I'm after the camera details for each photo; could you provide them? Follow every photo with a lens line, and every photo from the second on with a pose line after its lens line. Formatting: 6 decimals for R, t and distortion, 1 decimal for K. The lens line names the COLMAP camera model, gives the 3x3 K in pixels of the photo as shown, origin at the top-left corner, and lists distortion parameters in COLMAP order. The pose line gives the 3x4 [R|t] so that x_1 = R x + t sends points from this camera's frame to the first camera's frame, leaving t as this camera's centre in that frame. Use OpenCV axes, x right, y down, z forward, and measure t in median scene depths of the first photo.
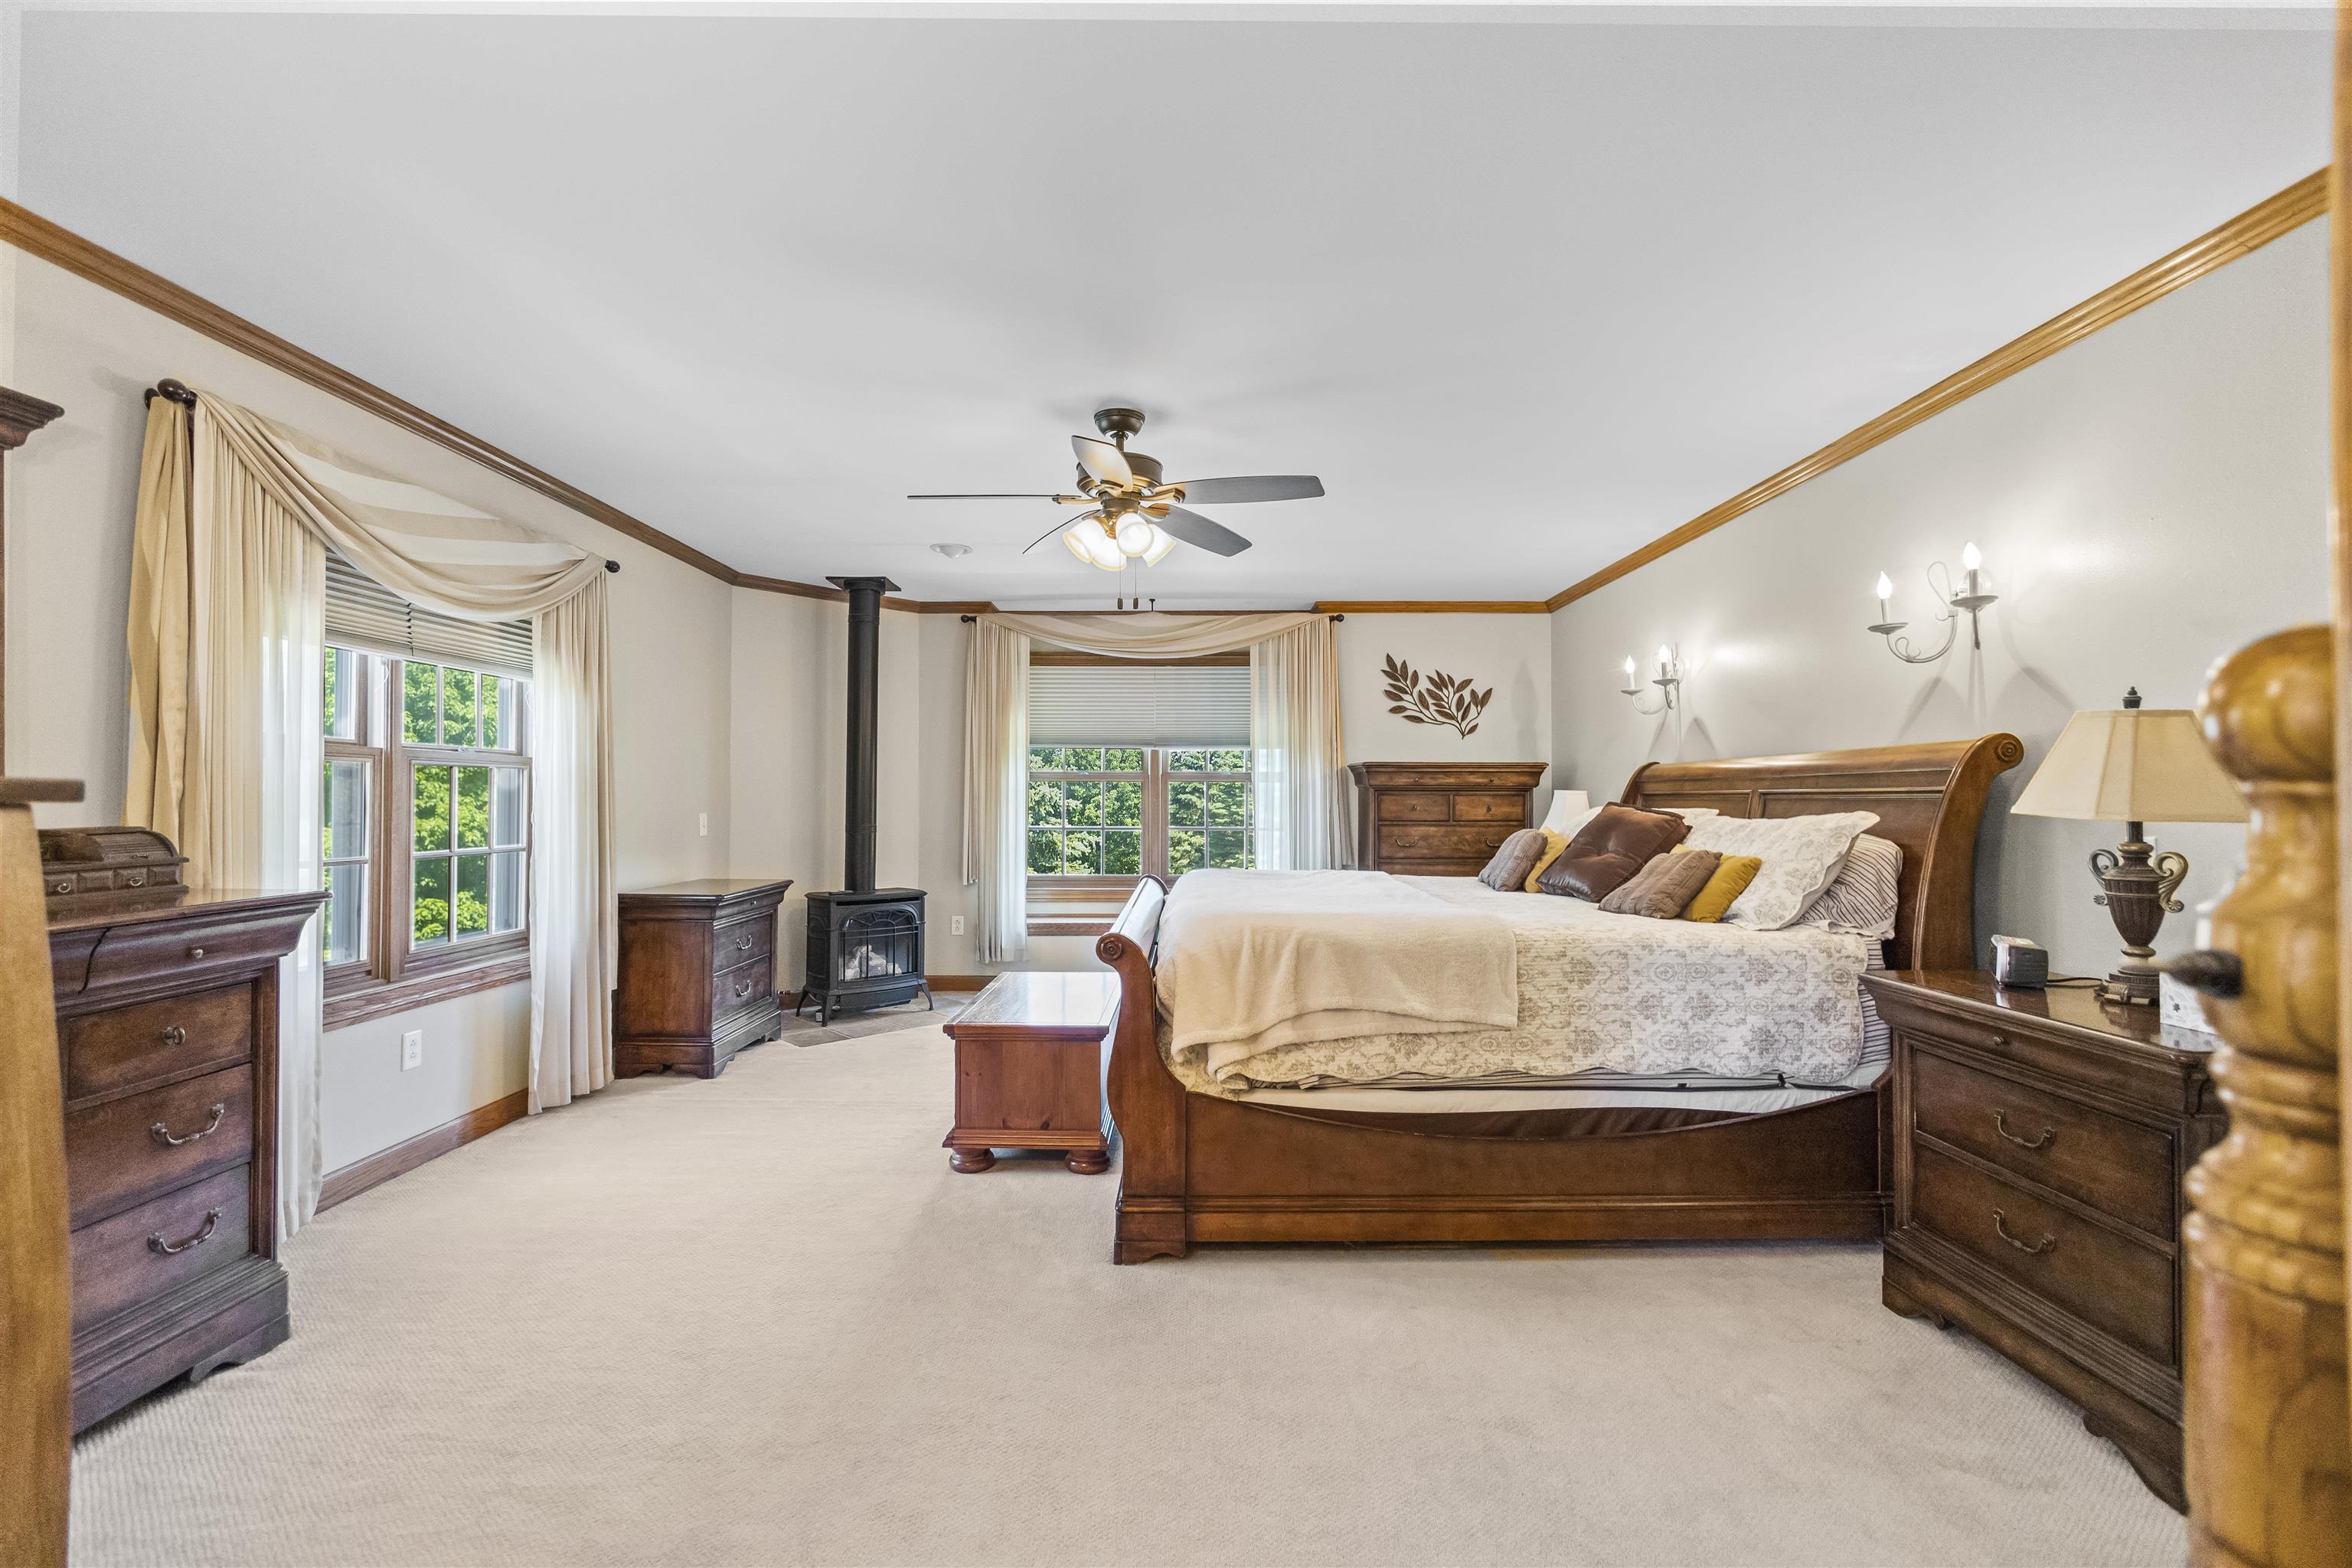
lens RADIAL K [[1001.1, 0, 1161.8], [0, 1001.1, 787.2], [0, 0, 1]] dist [-0.007554, -0.001334]
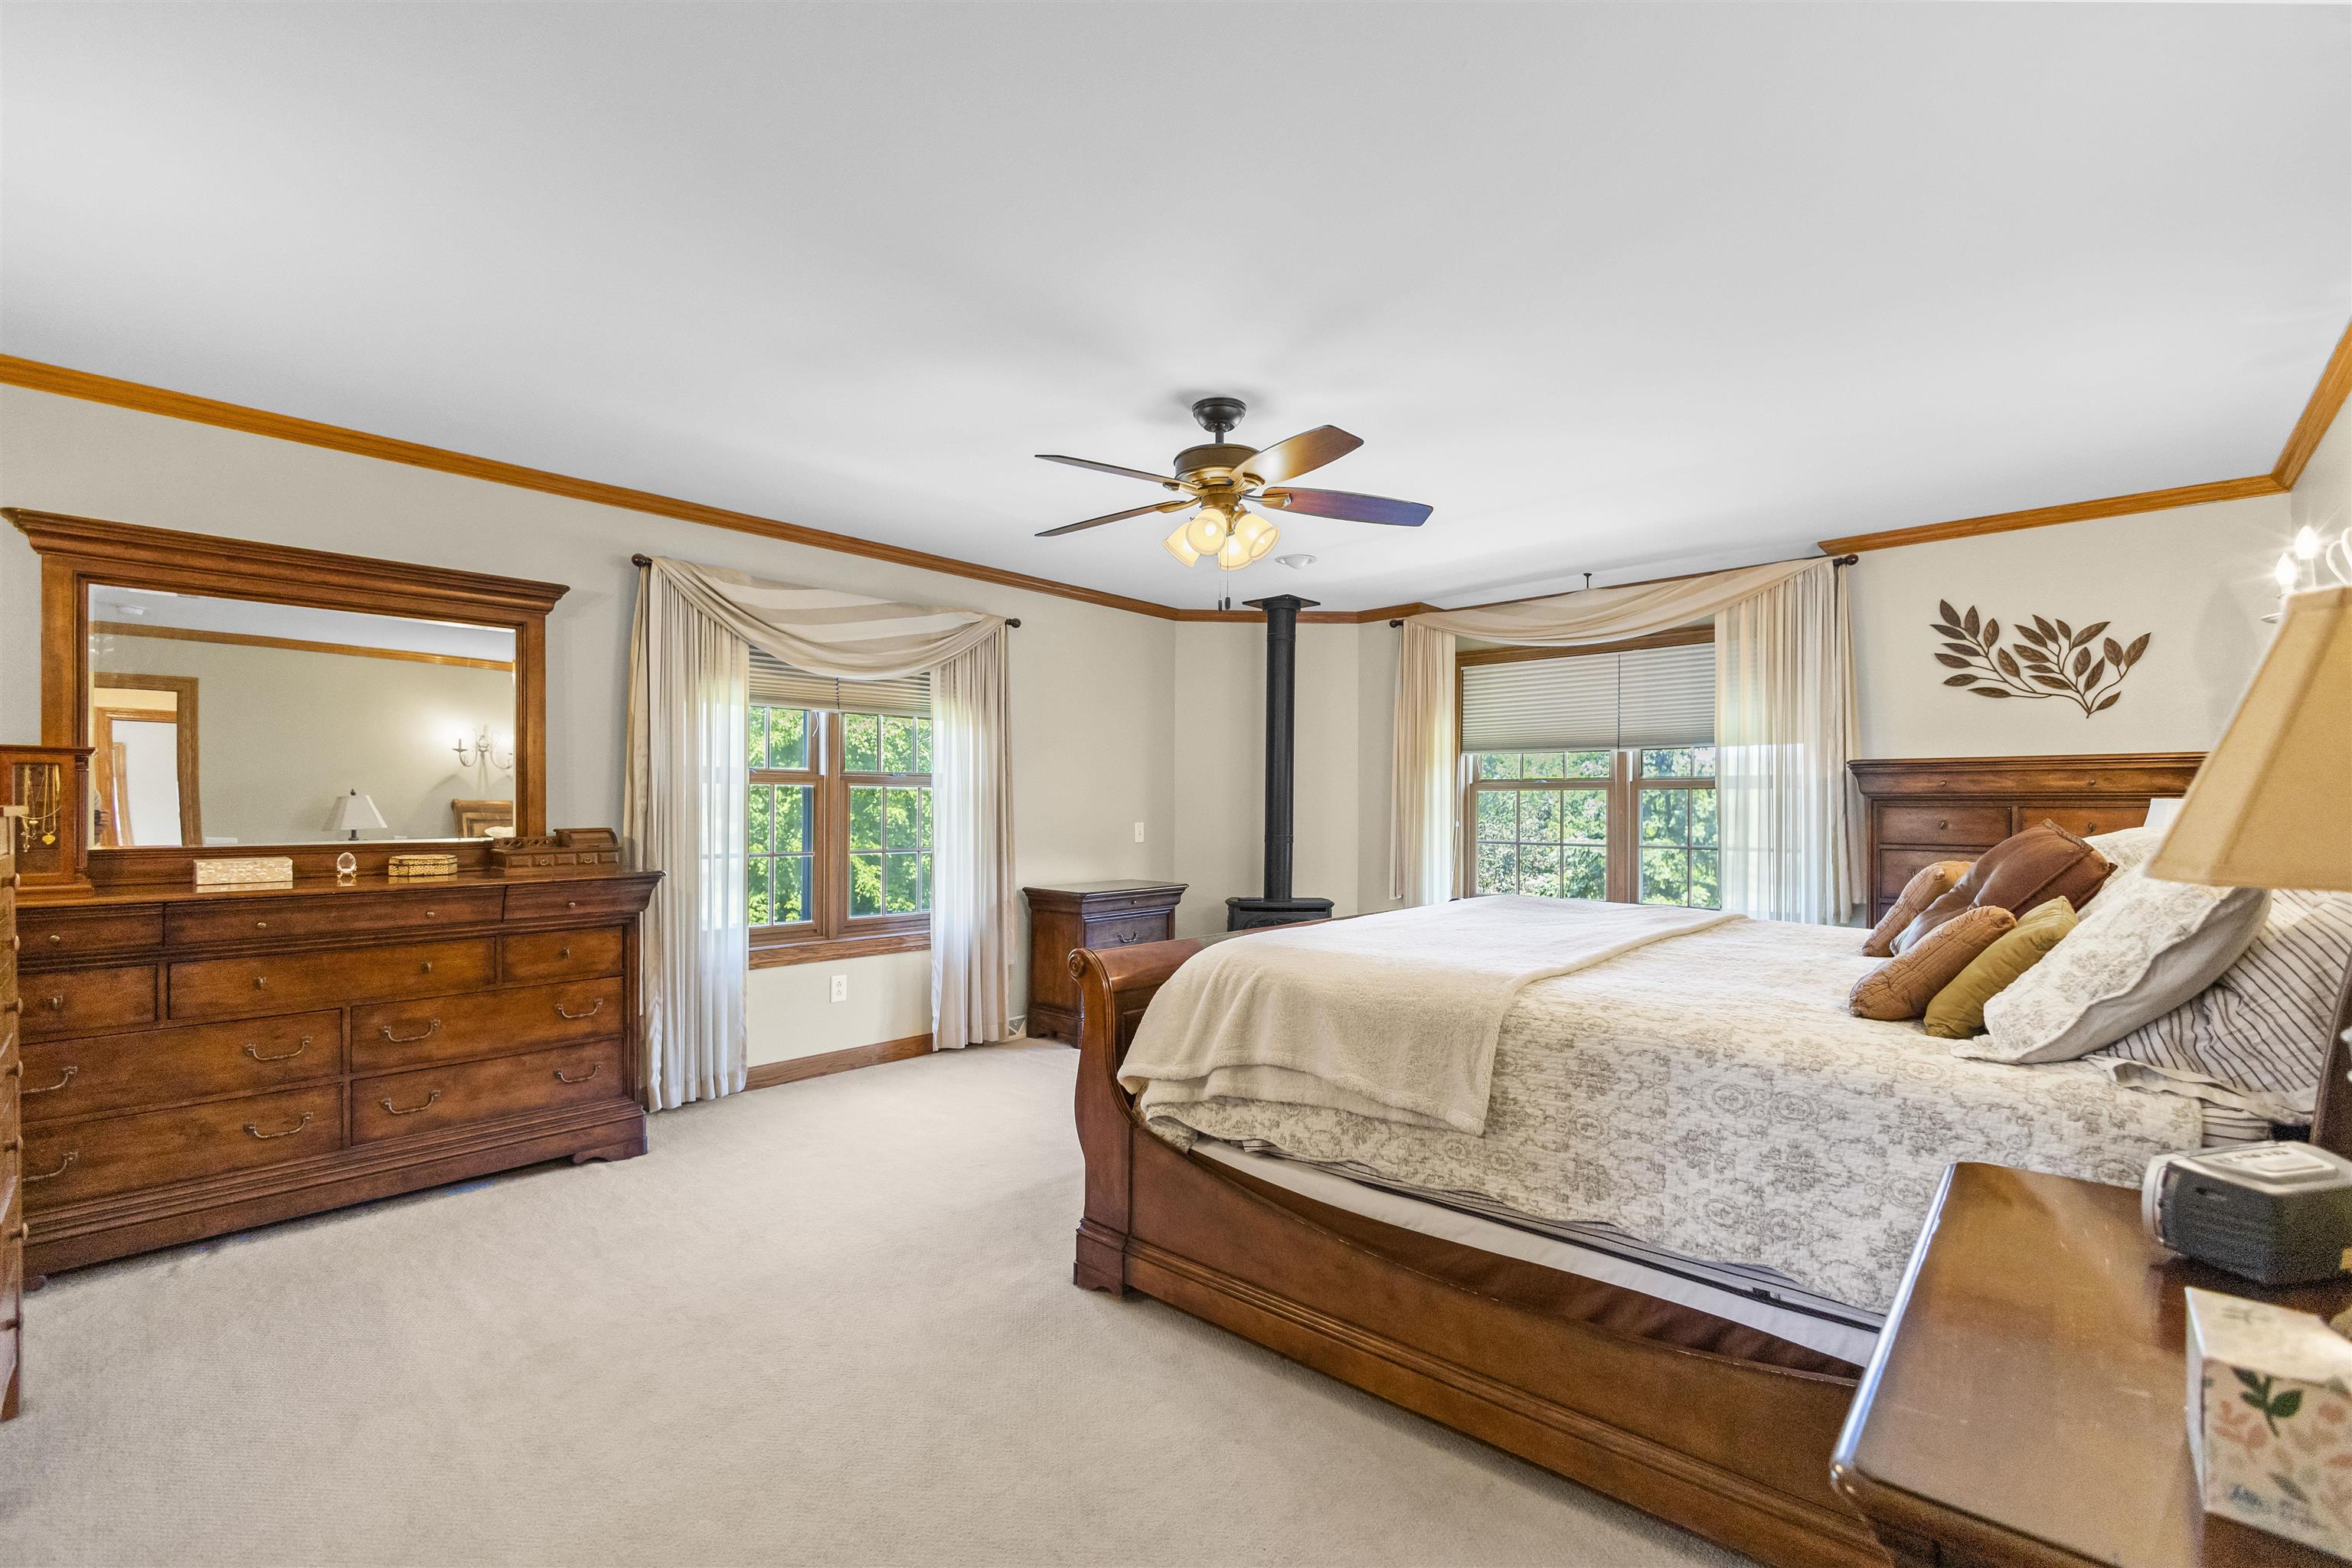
lens RADIAL K [[1001.1, 0, 1161.0], [0, 1001.1, 799.0], [0, 0, 1]] dist [-0.007554, -0.001334]
pose [[0.744351, -0.005311, -0.667767, 0.638684], [0.006866, 0.999976, -0.000300, -0.001213], [0.667753, -0.004362, 0.744370, 0.303864]]
